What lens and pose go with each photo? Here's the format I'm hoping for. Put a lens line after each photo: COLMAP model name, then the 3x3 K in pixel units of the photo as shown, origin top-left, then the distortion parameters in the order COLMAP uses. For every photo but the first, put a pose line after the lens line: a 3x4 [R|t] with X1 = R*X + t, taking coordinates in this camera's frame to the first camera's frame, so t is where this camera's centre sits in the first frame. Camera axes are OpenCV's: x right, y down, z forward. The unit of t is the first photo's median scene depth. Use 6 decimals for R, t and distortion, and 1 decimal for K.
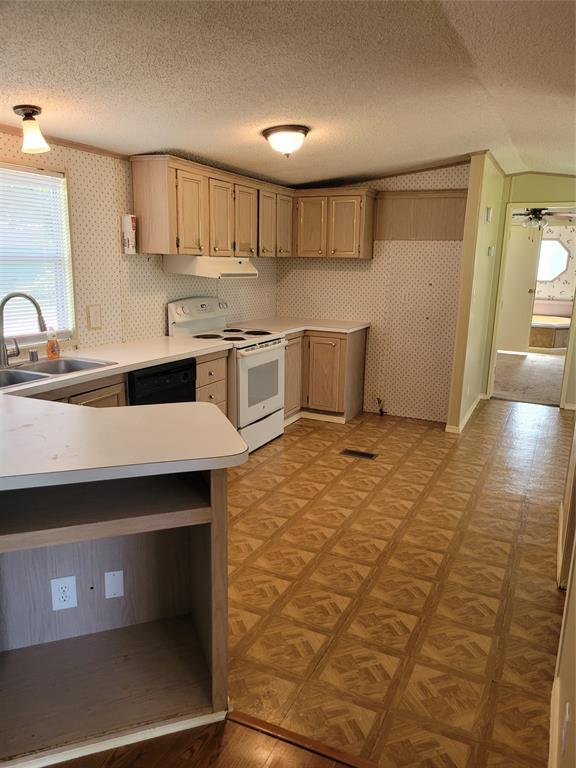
lens RADIAL K [[585.5, 0, 288.2], [0, 585.5, 382.9], [0, 0, 1]] dist [0.036115, -0.022364]
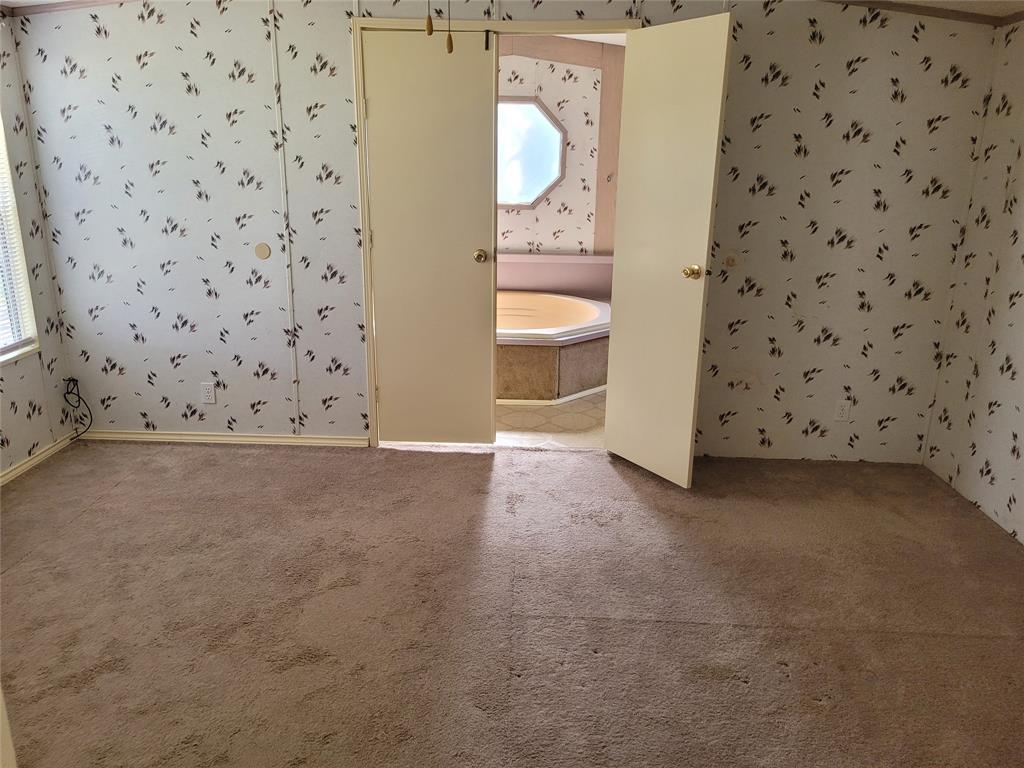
lens RADIAL K [[780.6, 0, 508.9], [0, 780.6, 383.6], [0, 0, 1]] dist [0.036115, -0.022364]
pose [[0.918495, -0.131328, 0.372989, 0.218826], [0.103665, 0.990220, 0.093375, -0.105132], [-0.381604, -0.047099, 0.923125, 0.510745]]
